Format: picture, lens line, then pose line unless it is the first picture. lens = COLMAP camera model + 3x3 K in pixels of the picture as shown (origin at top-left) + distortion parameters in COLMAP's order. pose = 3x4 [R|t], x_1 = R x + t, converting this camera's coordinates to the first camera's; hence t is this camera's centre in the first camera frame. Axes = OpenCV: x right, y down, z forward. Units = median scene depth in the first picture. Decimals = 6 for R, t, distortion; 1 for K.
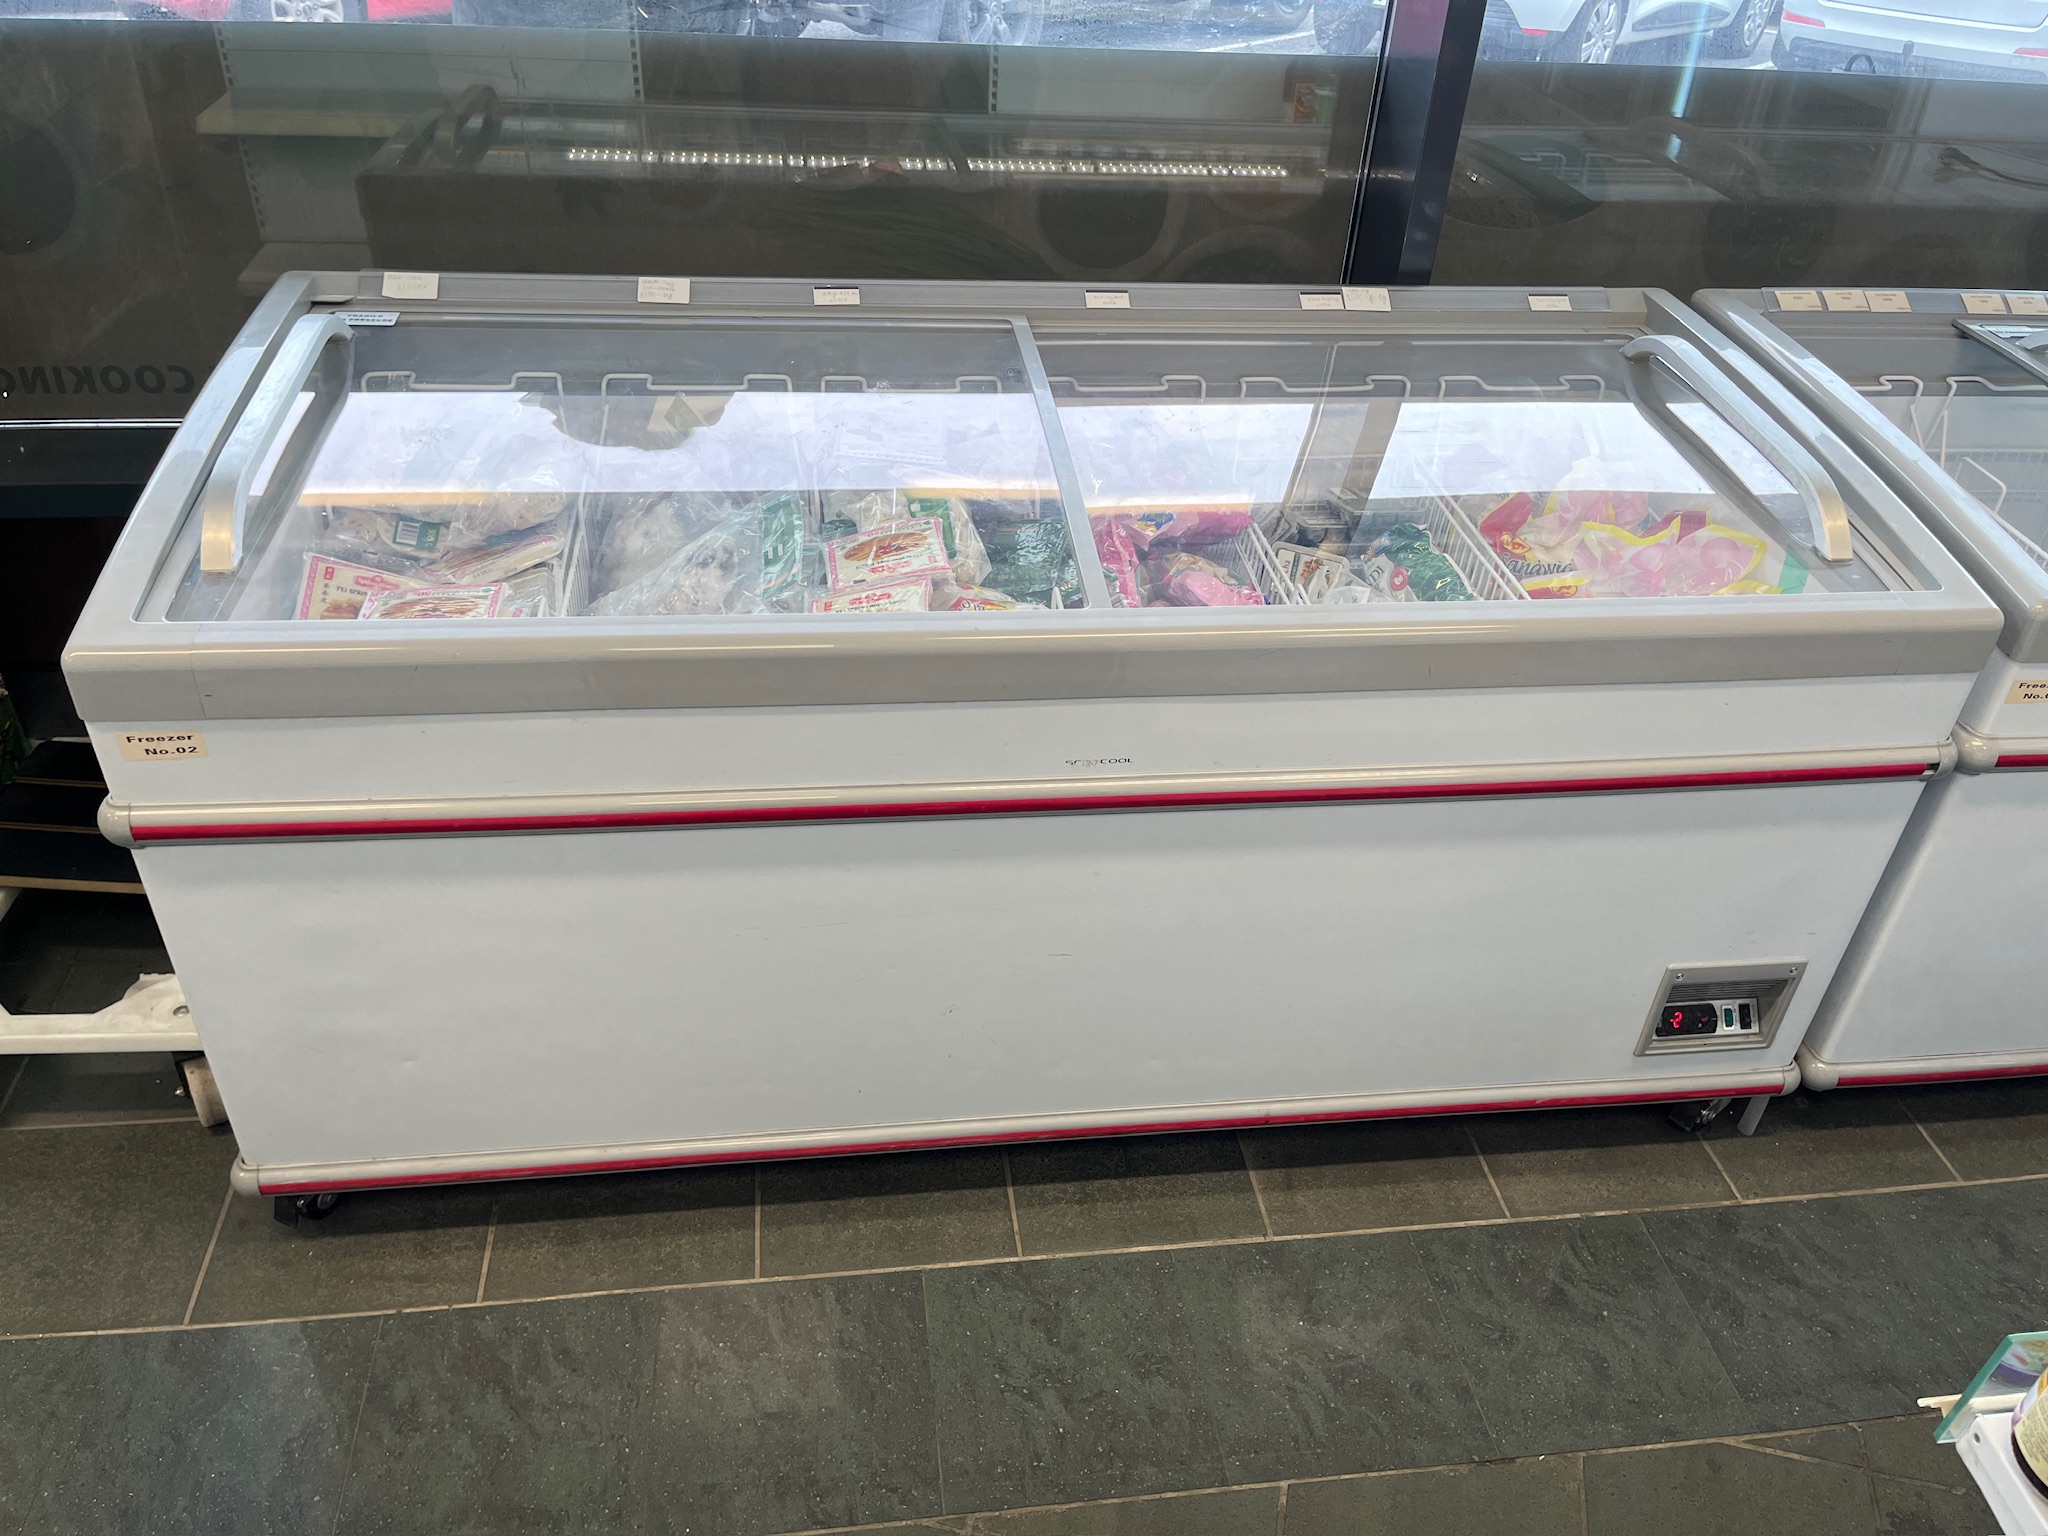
lens RADIAL K [[1553.7, 0, 1029.8], [0, 1553.7, 765.6], [0, 0, 1]] dist [0.004884, -0.014828]
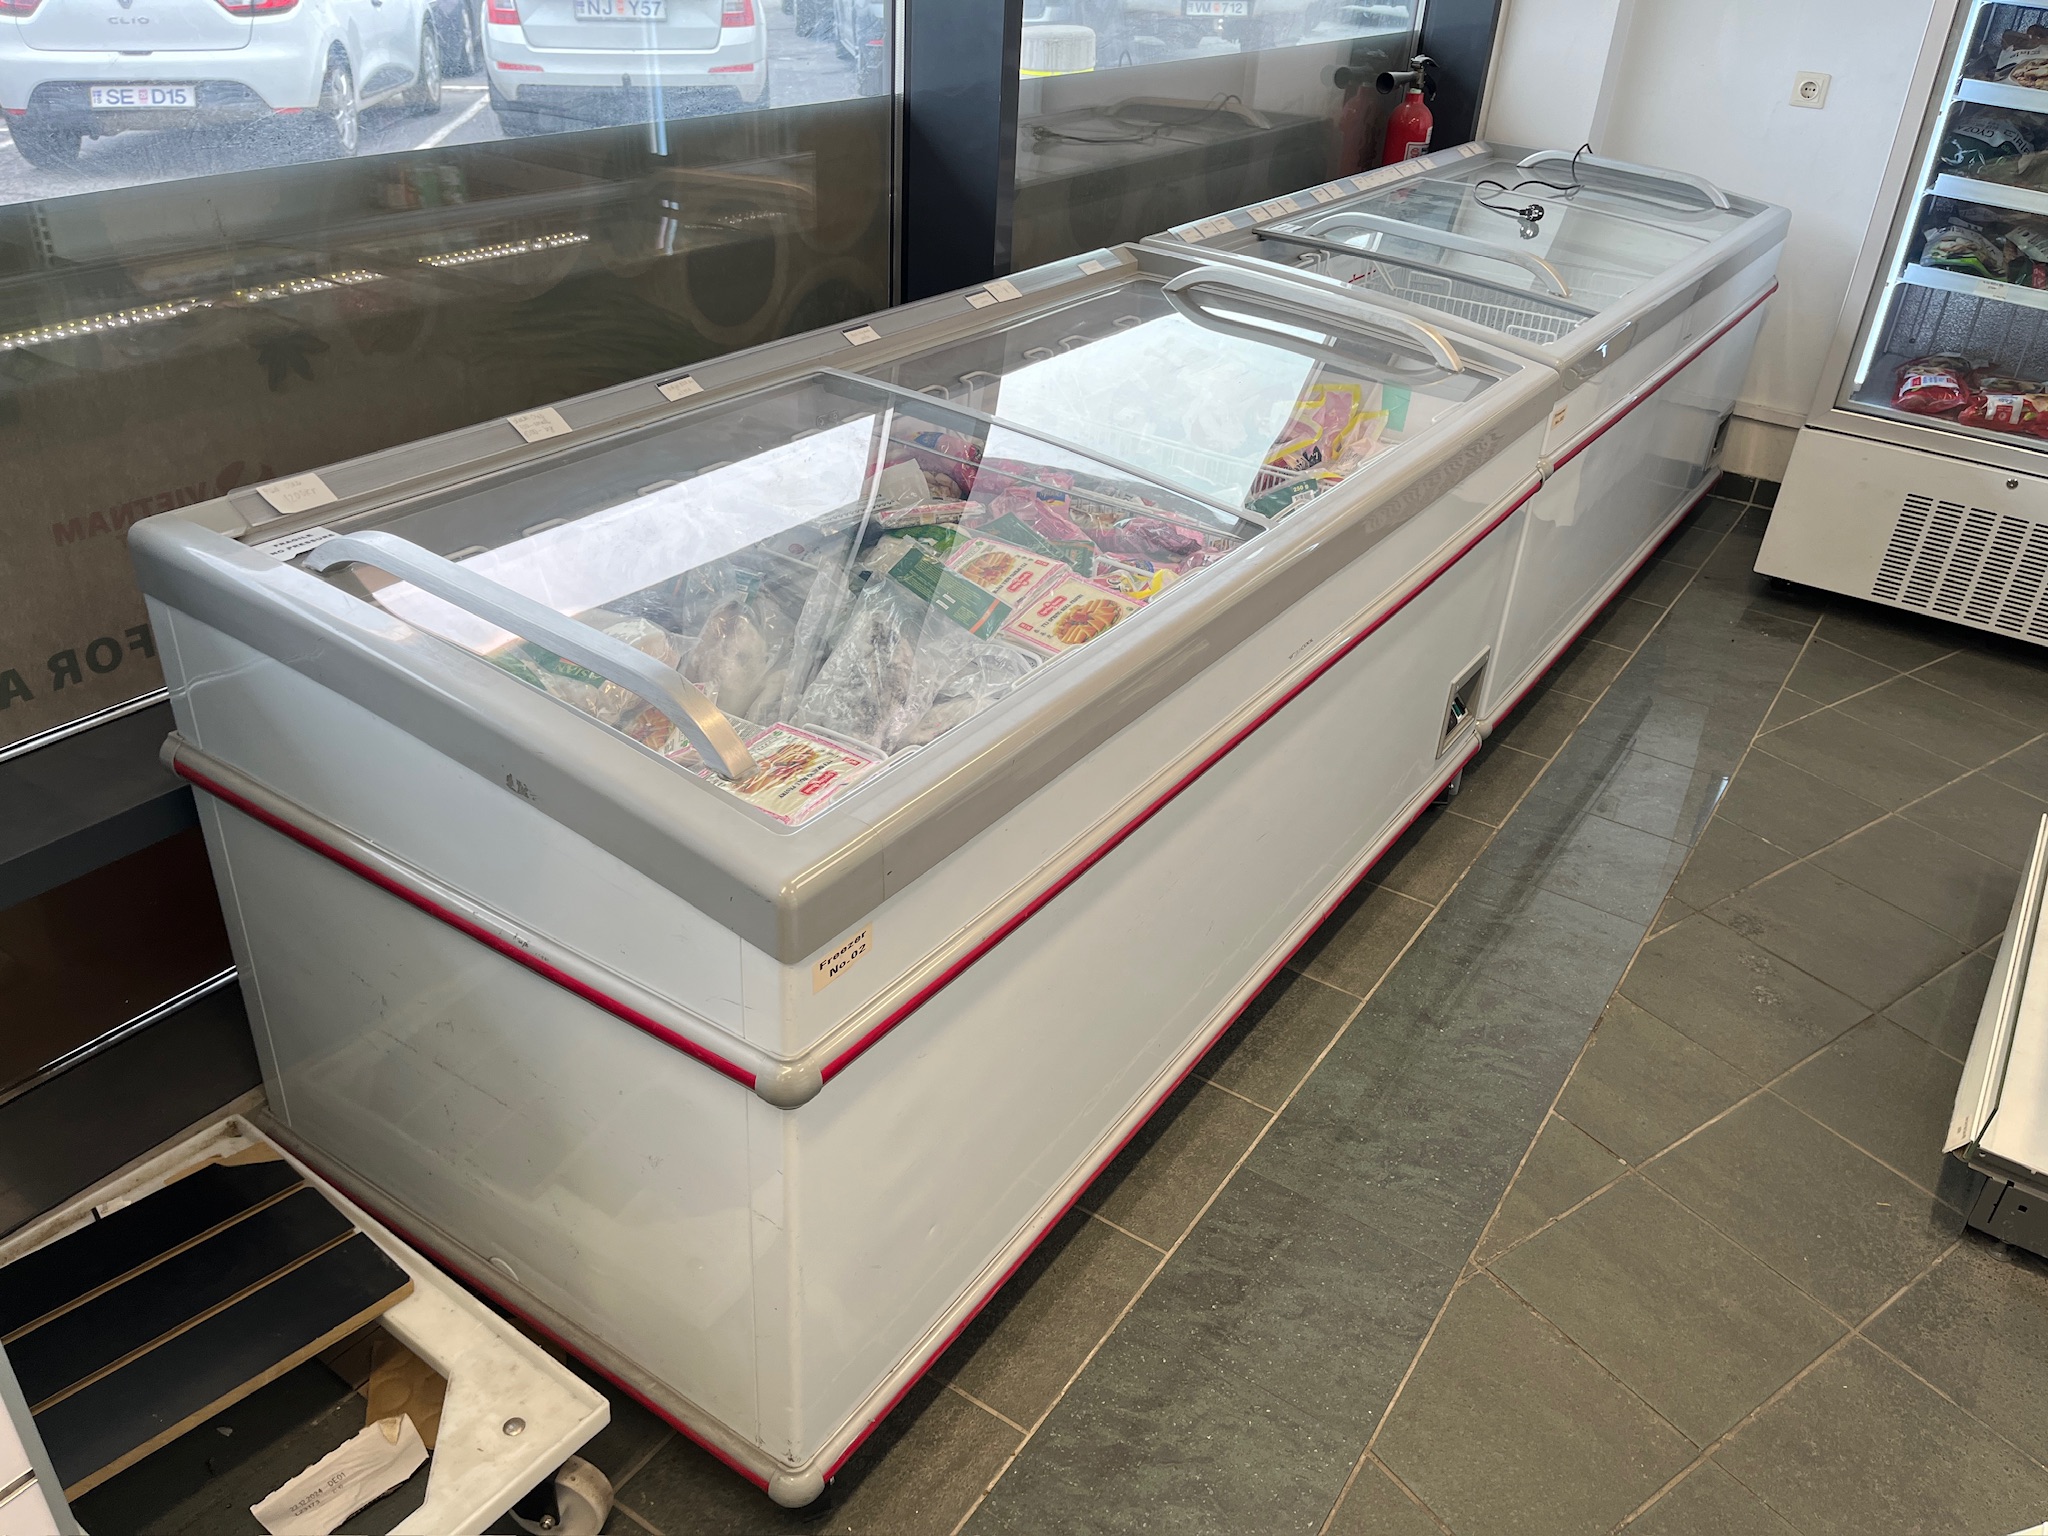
lens RADIAL K [[1553.7, 0, 1039.2], [0, 1553.7, 768.4], [0, 0, 1]] dist [0.004884, -0.014828]
pose [[0.661294, -0.392015, 0.639543, -0.696613], [0.412848, 0.902039, 0.126026, -0.120825], [-0.626296, 0.180694, 0.758355, 0.175647]]
